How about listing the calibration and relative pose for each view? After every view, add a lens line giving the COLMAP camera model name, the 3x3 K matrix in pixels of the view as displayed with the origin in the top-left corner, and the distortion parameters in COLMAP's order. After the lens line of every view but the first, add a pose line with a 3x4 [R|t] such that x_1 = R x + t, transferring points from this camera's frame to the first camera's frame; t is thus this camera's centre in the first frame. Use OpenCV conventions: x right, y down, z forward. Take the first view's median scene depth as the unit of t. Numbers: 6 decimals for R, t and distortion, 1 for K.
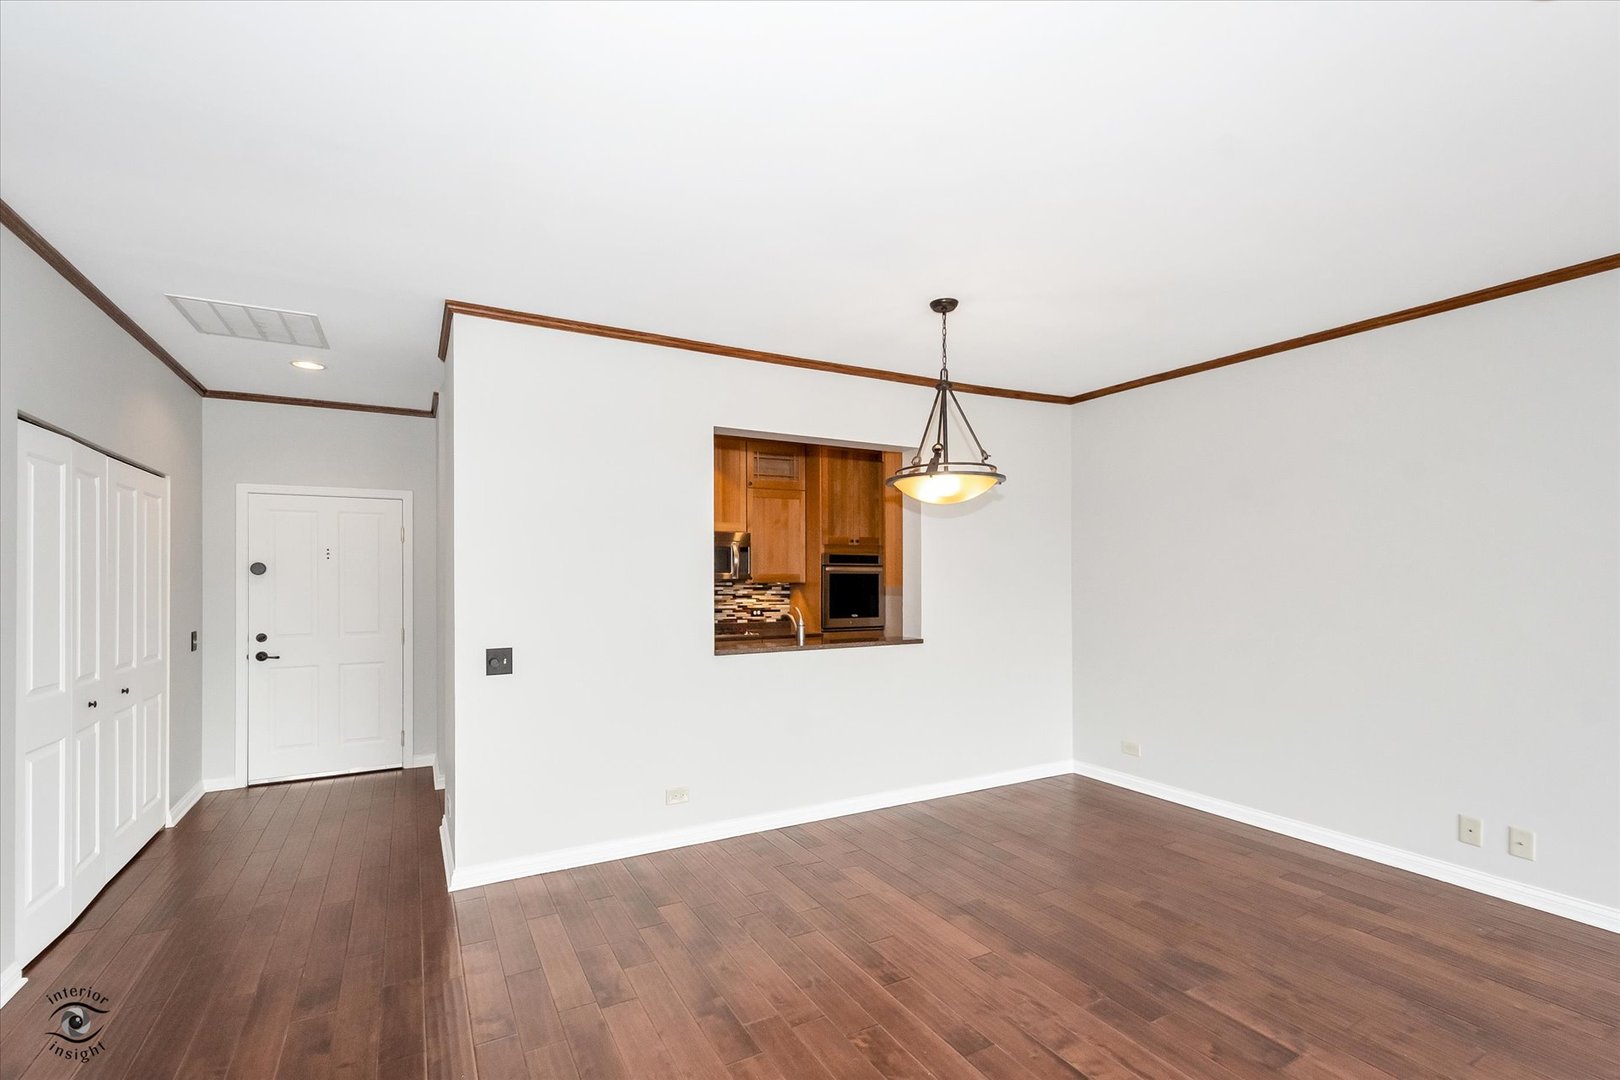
lens RADIAL K [[734.0, 0, 810.8], [0, 734.0, 552.8], [0, 0, 1]] dist [0.013702, -0.002098]
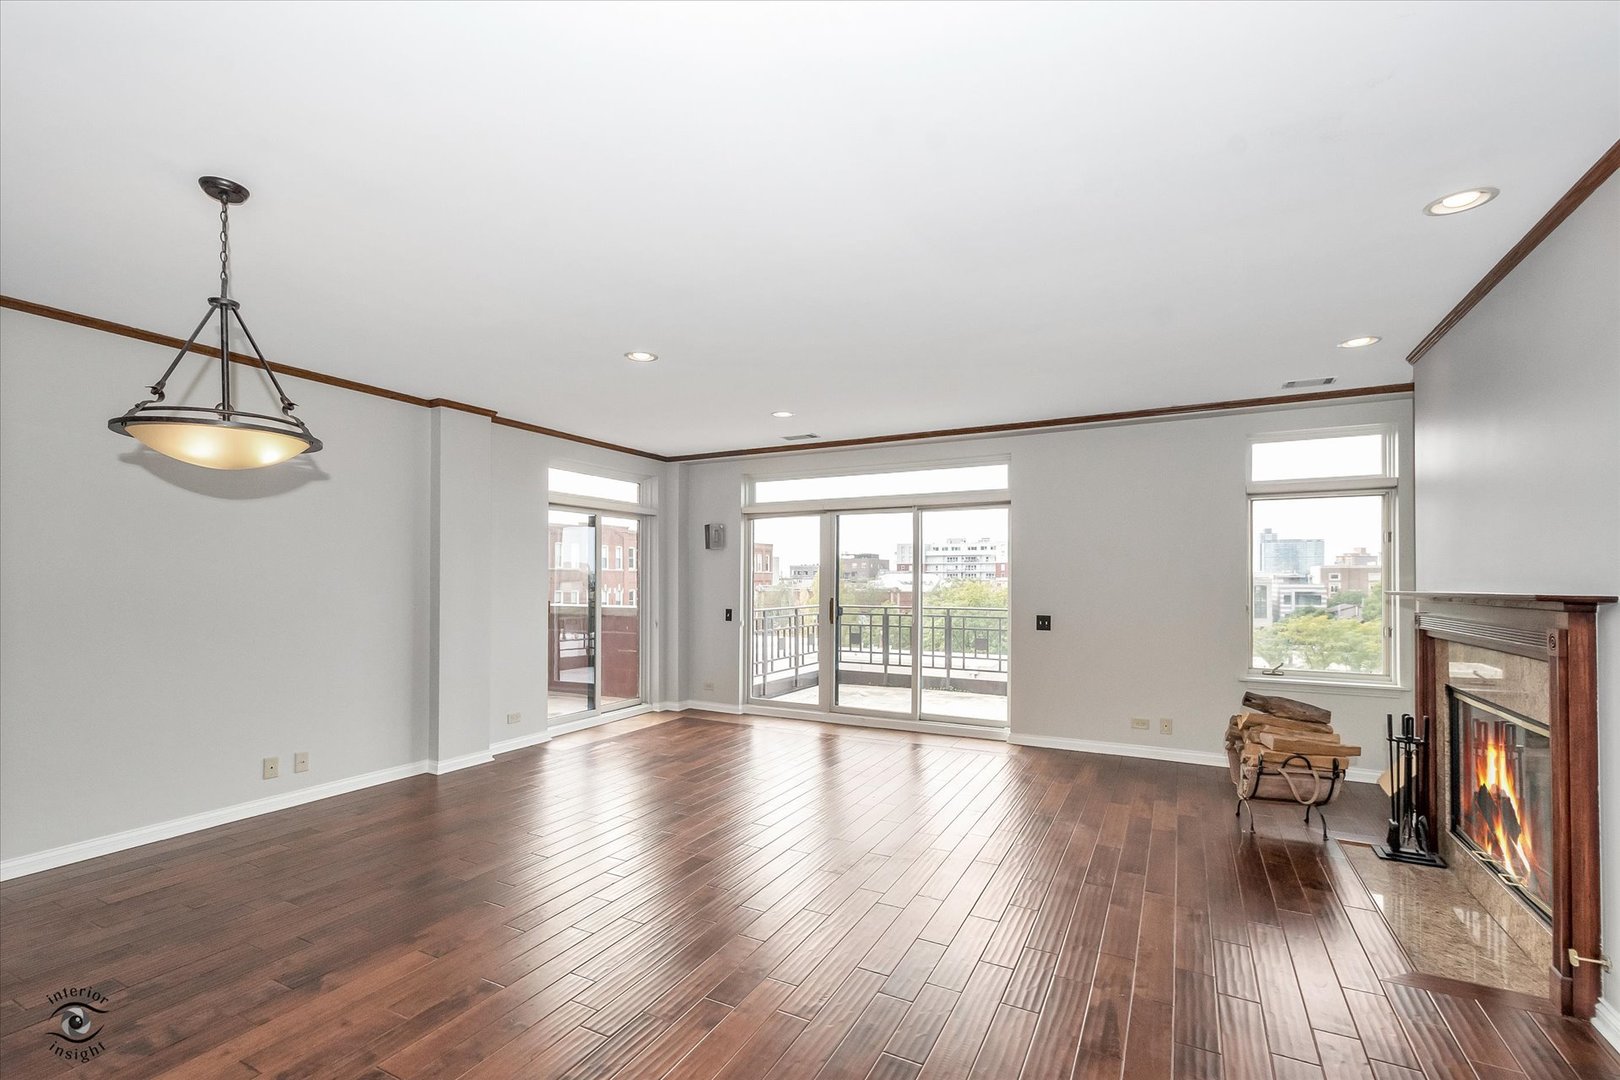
lens RADIAL K [[734.0, 0, 814.2], [0, 734.0, 574.9], [0, 0, 1]] dist [0.013702, -0.002098]
pose [[-0.563477, 0.012521, 0.826037, -0.748197], [-0.014997, 0.999565, -0.025382, 0.058387], [-0.825995, -0.026690, -0.563045, 0.991029]]
